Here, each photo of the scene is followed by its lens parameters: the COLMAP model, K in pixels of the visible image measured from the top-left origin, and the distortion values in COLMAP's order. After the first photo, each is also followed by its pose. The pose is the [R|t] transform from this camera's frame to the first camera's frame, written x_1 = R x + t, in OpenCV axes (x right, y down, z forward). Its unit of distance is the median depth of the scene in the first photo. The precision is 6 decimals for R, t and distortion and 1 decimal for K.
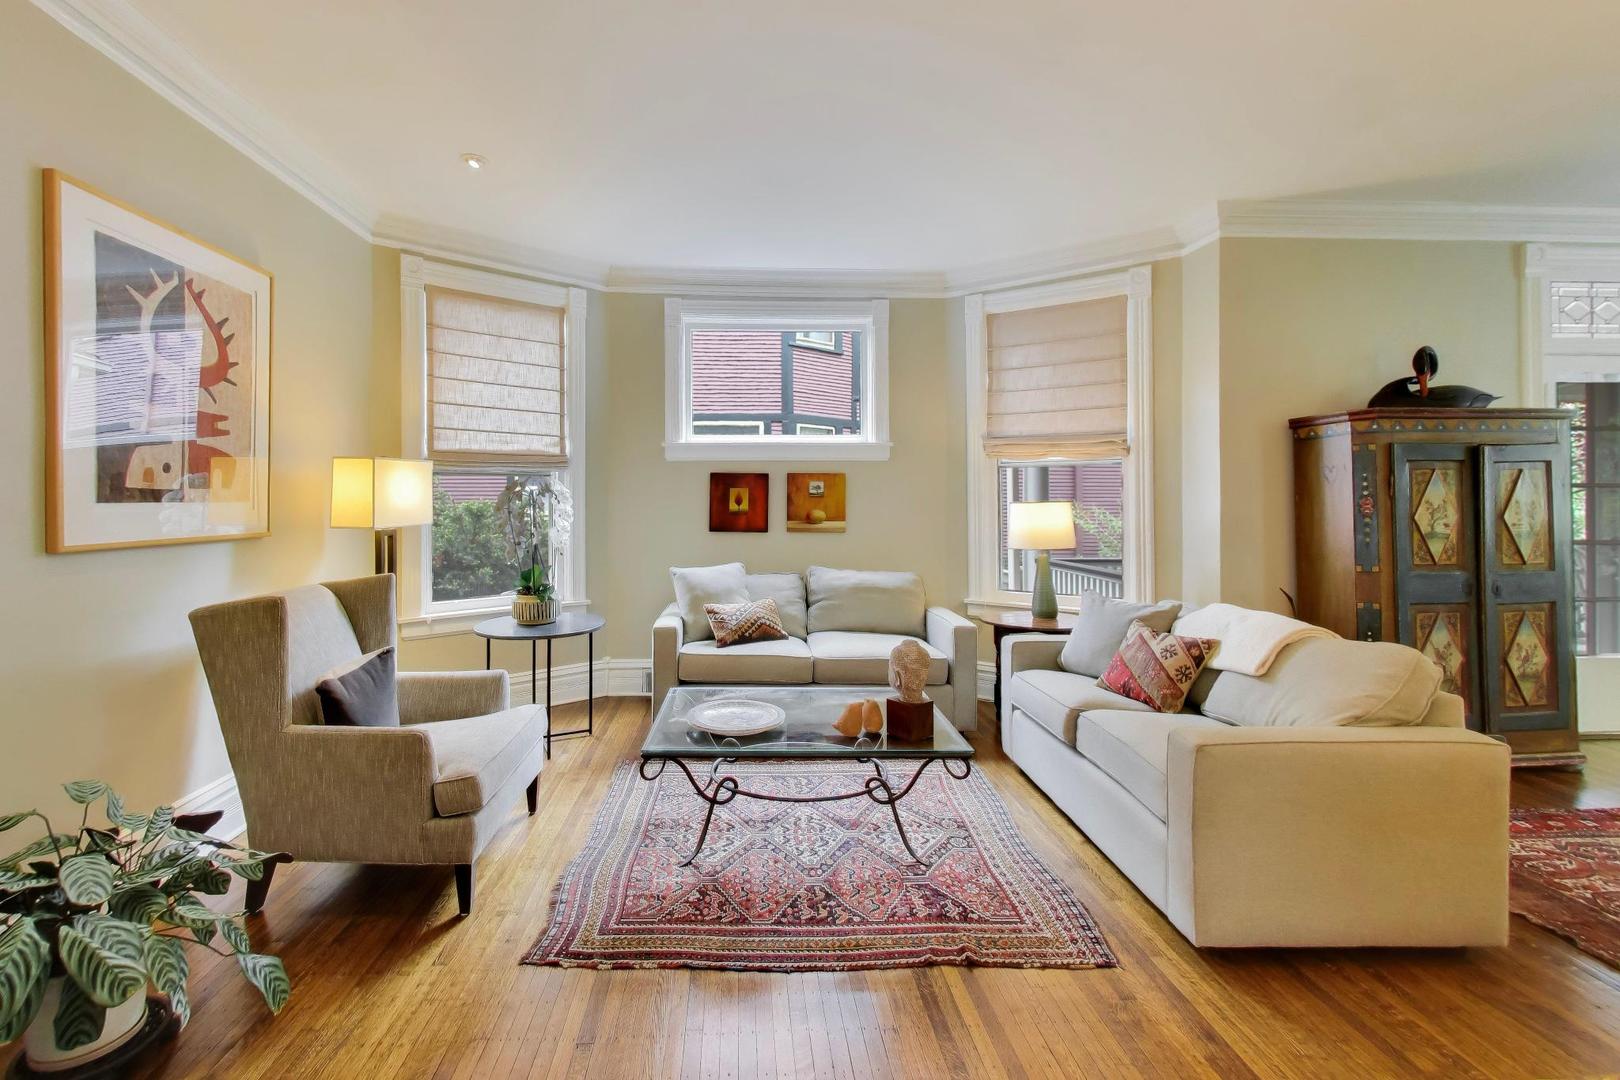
lens RADIAL K [[680.2, 0, 765.0], [0, 680.2, 500.1], [0, 0, 1]] dist [-0.000131, 0.000040]
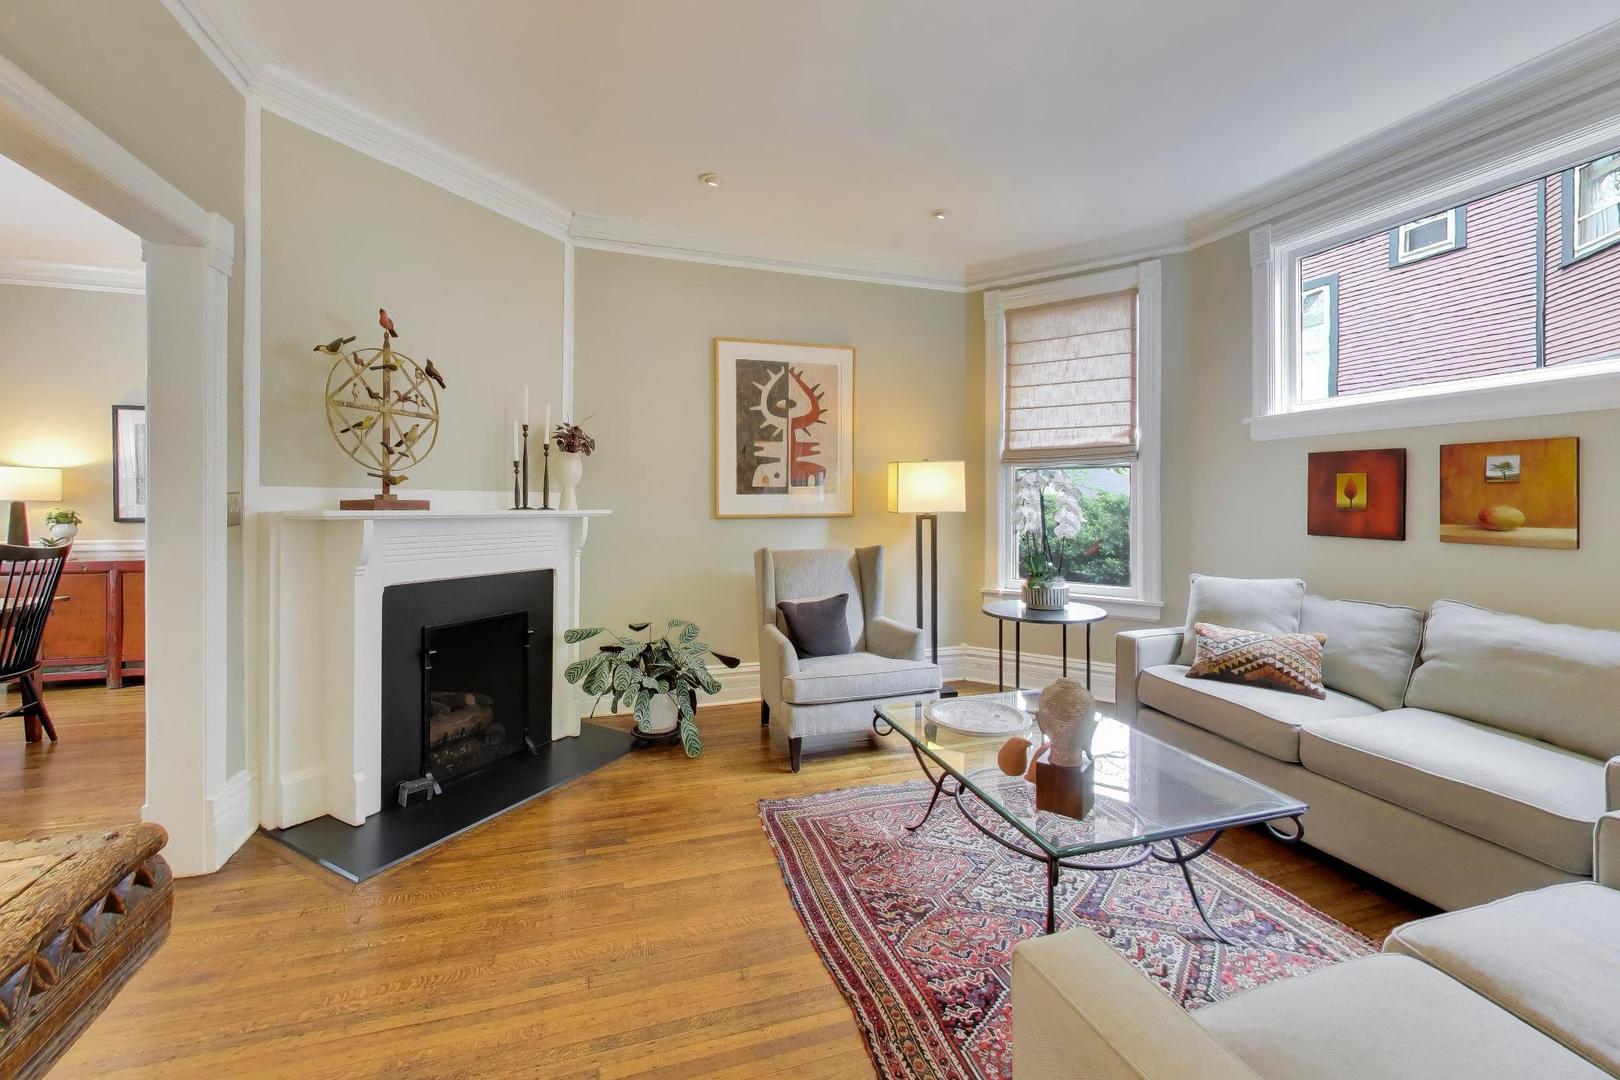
lens RADIAL K [[673.7, 0, 811.2], [0, 673.7, 505.5], [0, 0, 1]] dist [-0.000662, 0.000078]
pose [[0.280937, 0.010224, -0.959672, 0.531654], [0.000638, 0.999941, 0.010839, 0.008462], [0.959726, -0.003657, 0.280914, 0.345786]]
